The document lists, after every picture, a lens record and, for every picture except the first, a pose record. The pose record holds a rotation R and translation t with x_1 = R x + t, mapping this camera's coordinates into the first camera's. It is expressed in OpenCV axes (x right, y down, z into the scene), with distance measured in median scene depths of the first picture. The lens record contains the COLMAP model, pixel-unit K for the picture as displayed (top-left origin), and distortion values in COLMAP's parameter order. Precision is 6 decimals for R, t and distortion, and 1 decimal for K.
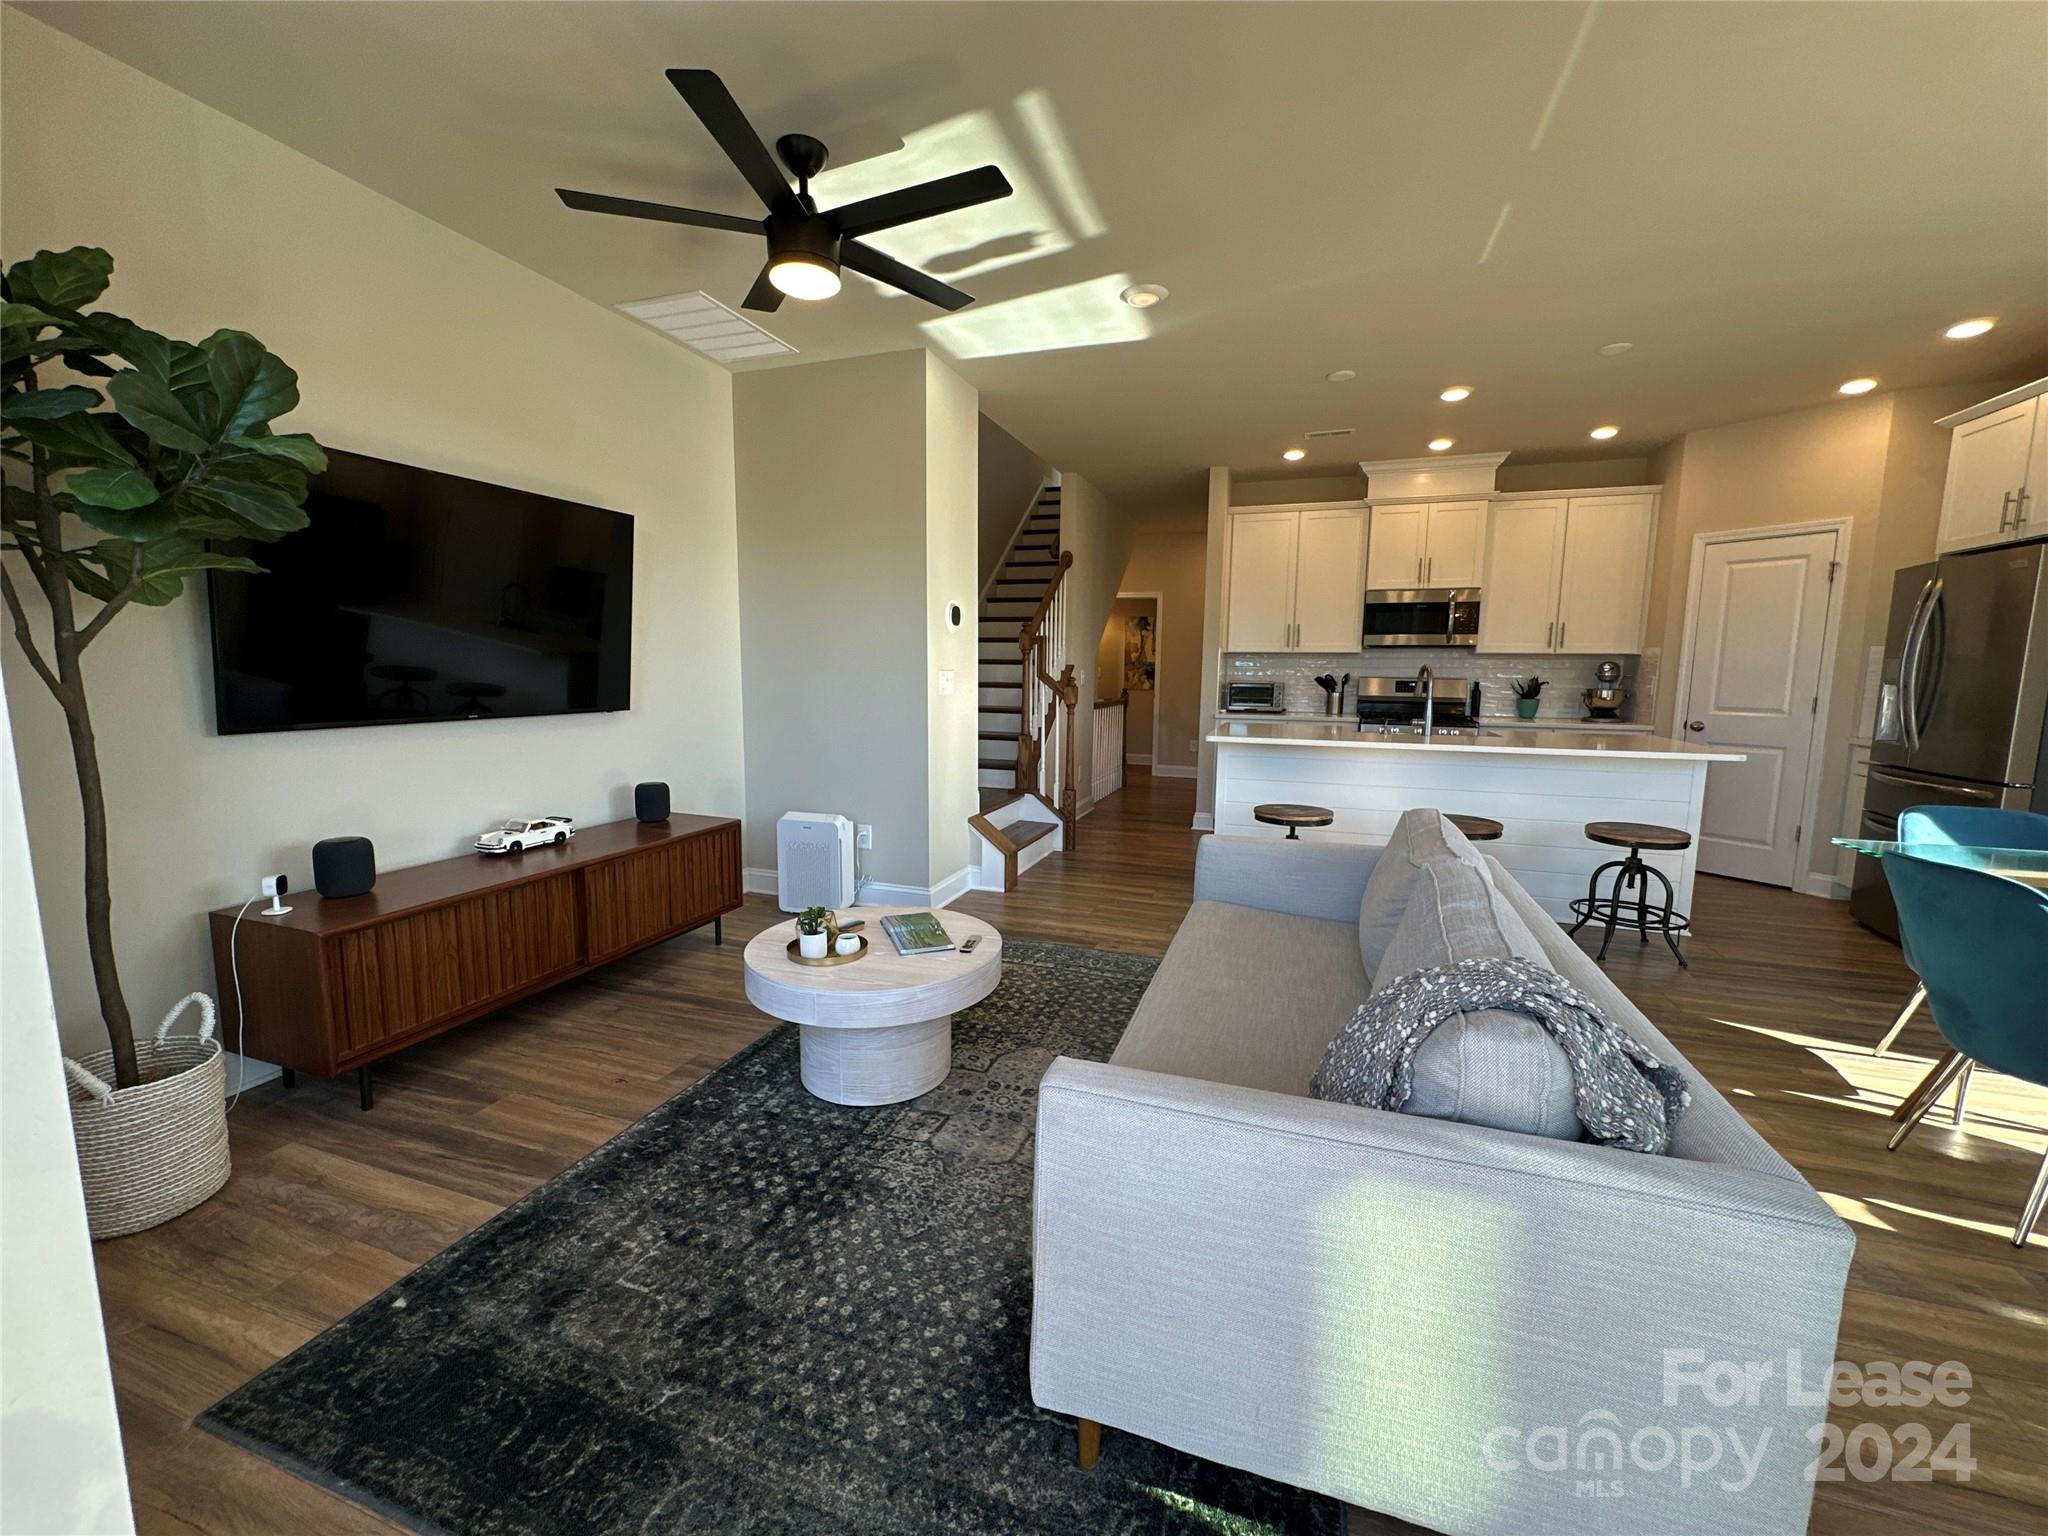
lens RADIAL K [[820.1, 0, 1022.0], [0, 820.1, 770.6], [0, 0, 1]] dist [-0.003201, 0.001161]
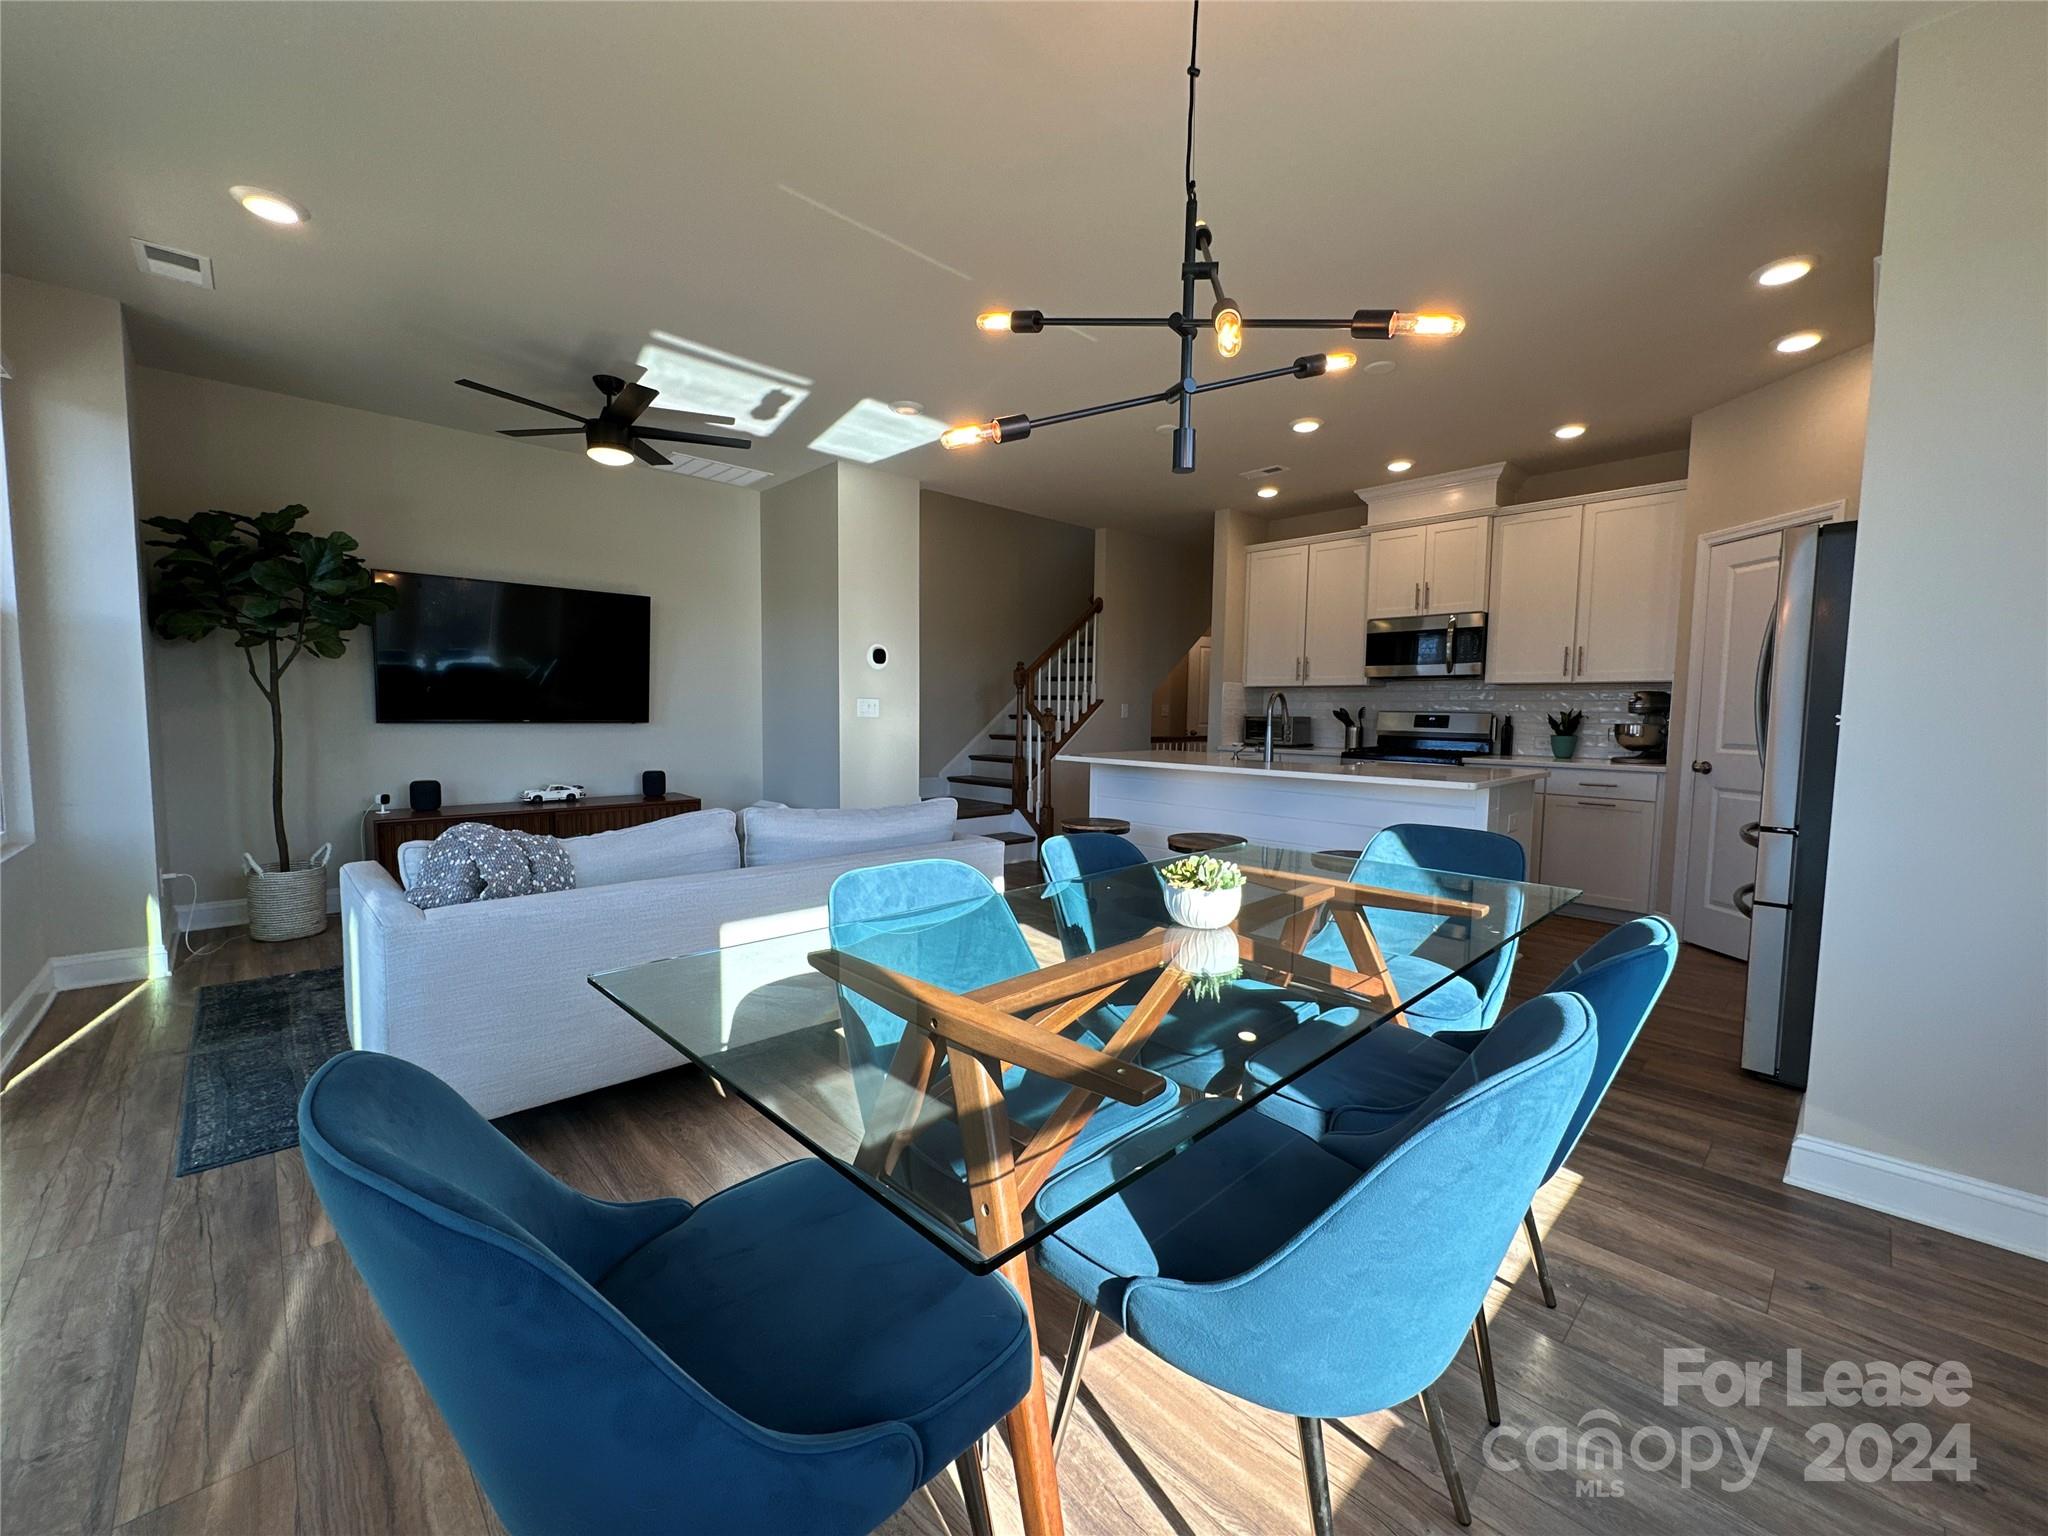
lens RADIAL K [[820.1, 0, 1022.2], [0, 820.1, 773.3], [0, 0, 1]] dist [-0.003201, 0.001161]
pose [[0.890649, 0.037466, -0.453145, 0.574854], [-0.063083, 0.997143, -0.041545, 0.027328], [0.450294, 0.065587, 0.890468, -0.025716]]
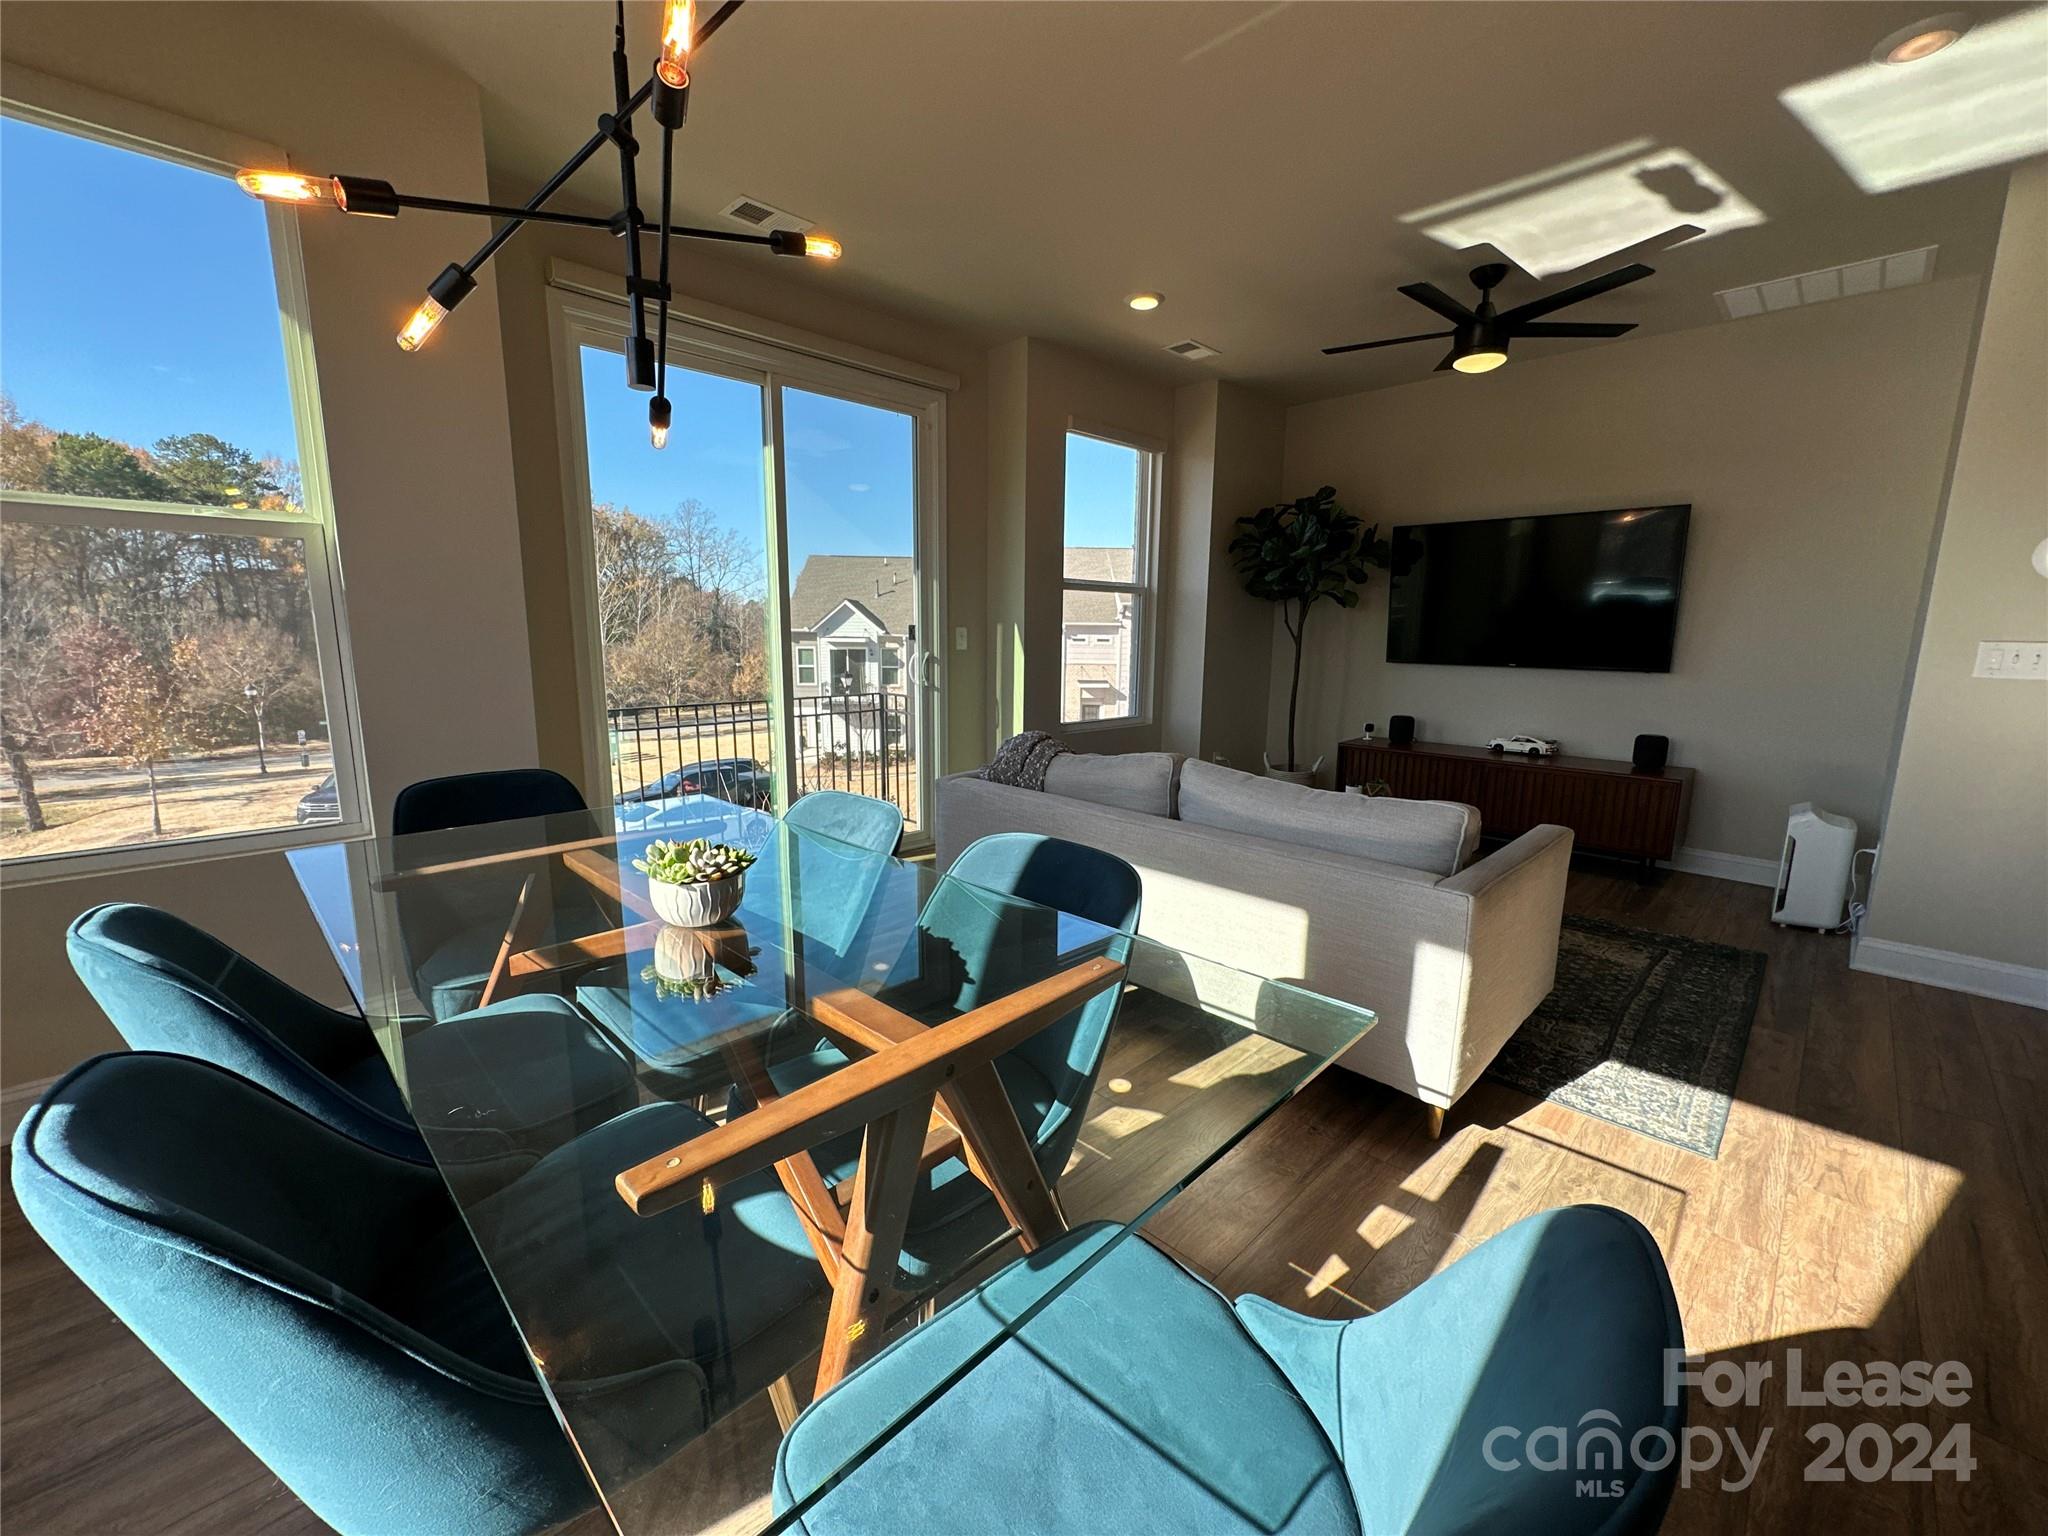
lens RADIAL K [[820.1, 0, 1024.1], [0, 820.1, 771.6], [0, 0, 1]] dist [-0.003201, 0.001161]
pose [[-0.433987, 0.141871, -0.889678, 0.676679], [-0.129601, 0.967421, 0.217488, -0.049466], [0.891548, 0.209690, -0.401462, 0.468815]]
